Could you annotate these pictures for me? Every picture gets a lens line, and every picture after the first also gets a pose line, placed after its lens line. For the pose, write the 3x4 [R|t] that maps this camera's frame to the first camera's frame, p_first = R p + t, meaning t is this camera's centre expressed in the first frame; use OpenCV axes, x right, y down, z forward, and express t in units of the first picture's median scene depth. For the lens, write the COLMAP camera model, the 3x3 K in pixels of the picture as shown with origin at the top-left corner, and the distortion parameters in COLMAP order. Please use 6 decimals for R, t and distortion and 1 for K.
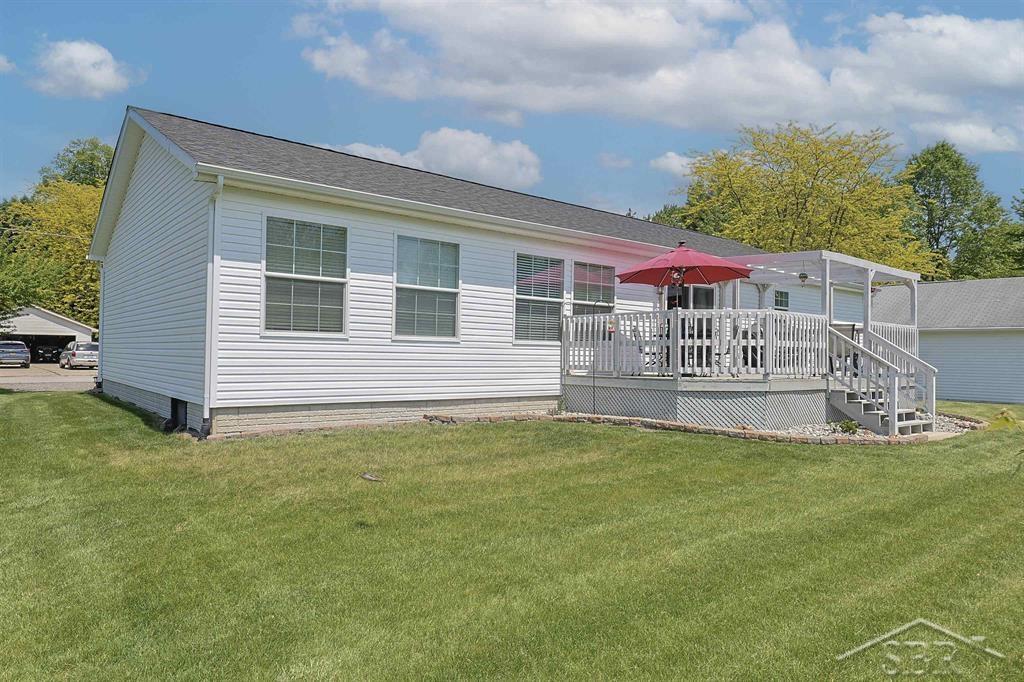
lens RADIAL K [[636.1, 0, 512.0], [0, 636.1, 341.0], [0, 0, 1]] dist [-0.030902, -0.000061]
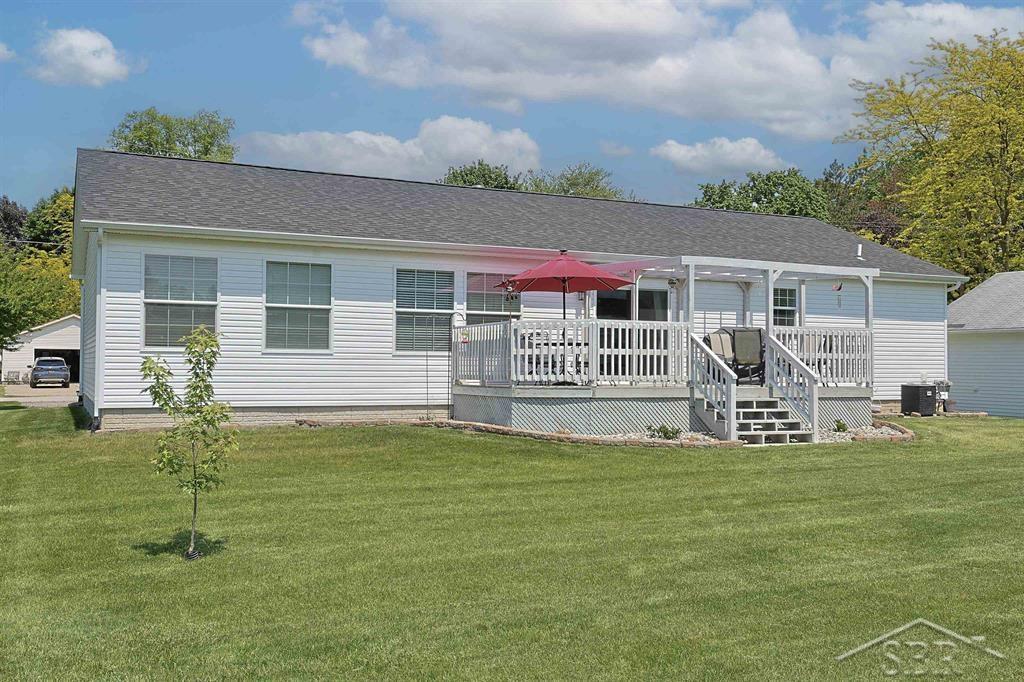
lens RADIAL K [[950.1, 0, 512.0], [0, 950.1, 341.0], [0, 0, 1]] dist [0.029703, 0.000795]
pose [[0.971453, -0.015074, -0.236753, 0.581118], [0.012791, 0.999856, -0.011176, 0.001771], [0.236887, 0.007828, 0.971506, -0.496140]]
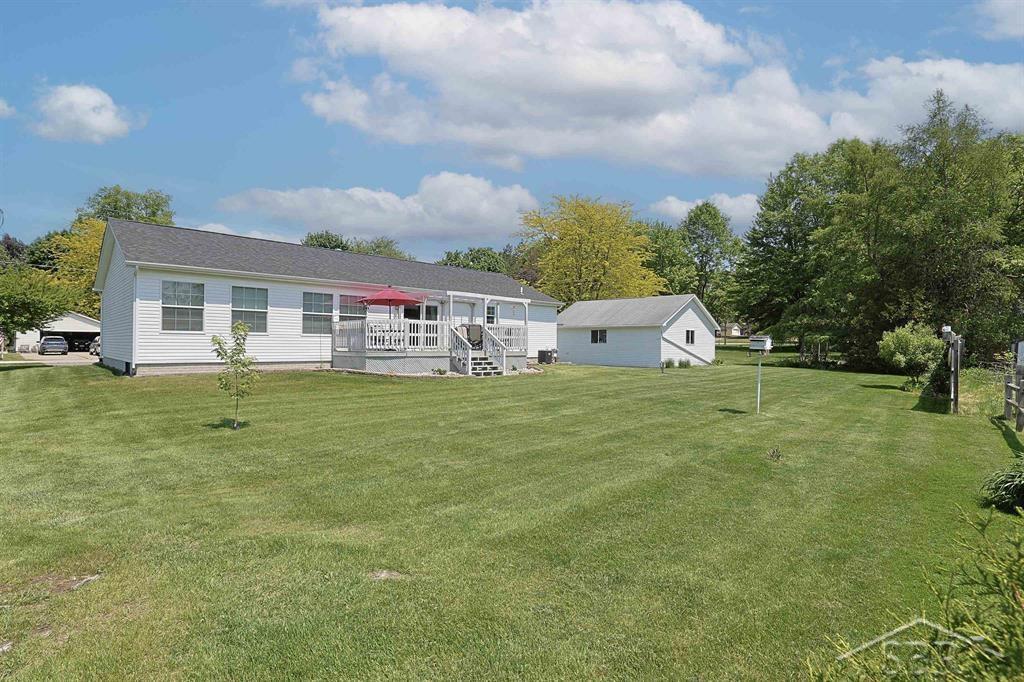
lens RADIAL K [[485.0, 0, 512.0], [0, 485.0, 341.0], [0, 0, 1]] dist [-0.042157, -0.000343]
pose [[0.995306, -0.006761, 0.096539, 0.549924], [0.005334, 0.999873, 0.015032, 0.002130], [-0.096628, -0.014446, 0.995216, -0.646712]]
